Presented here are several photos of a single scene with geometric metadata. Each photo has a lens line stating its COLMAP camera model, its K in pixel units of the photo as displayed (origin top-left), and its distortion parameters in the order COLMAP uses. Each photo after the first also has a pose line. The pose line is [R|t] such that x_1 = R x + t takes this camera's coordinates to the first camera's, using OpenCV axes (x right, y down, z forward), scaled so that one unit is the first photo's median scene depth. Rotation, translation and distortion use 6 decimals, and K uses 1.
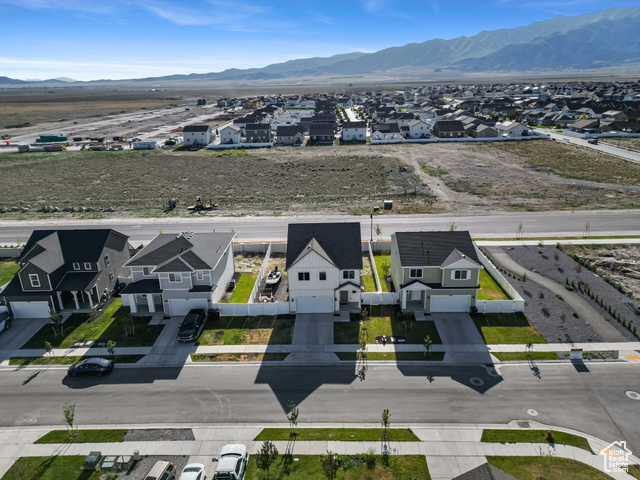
lens RADIAL K [[445.2, 0, 321.3], [0, 445.2, 239.7], [0, 0, 1]] dist [0.068743, -0.066633]
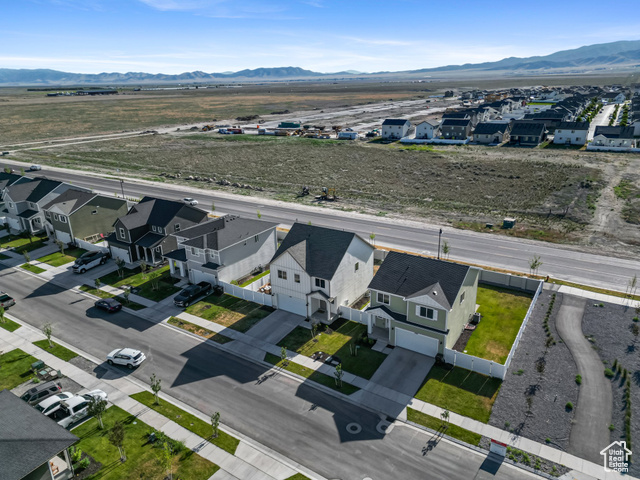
lens RADIAL K [[445.2, 0, 321.3], [0, 445.2, 239.7], [0, 0, 1]] dist [0.068743, -0.066633]
pose [[0.850187, 0.181946, -0.494042, 0.523153], [-0.172994, 0.982825, 0.064253, -0.077890], [0.497248, 0.030839, 0.867060, 0.144398]]
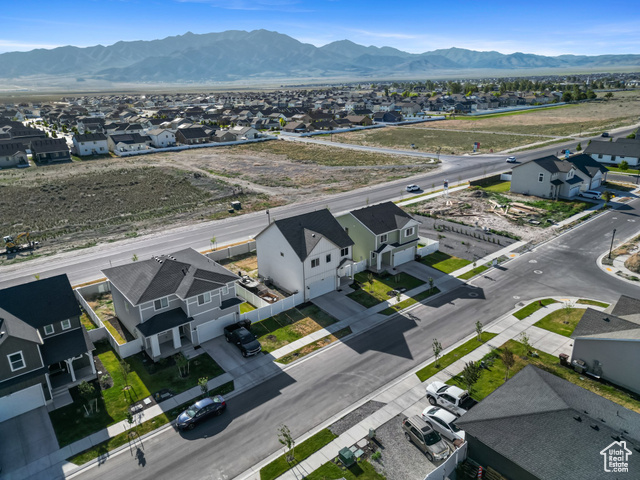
lens RADIAL K [[445.2, 0, 321.3], [0, 445.2, 239.7], [0, 0, 1]] dist [0.068743, -0.066633]
pose [[0.762031, -0.209606, 0.612678, -0.665505], [0.222494, 0.973310, 0.056252, -0.029198], [-0.608116, 0.093452, 0.788328, 0.130833]]
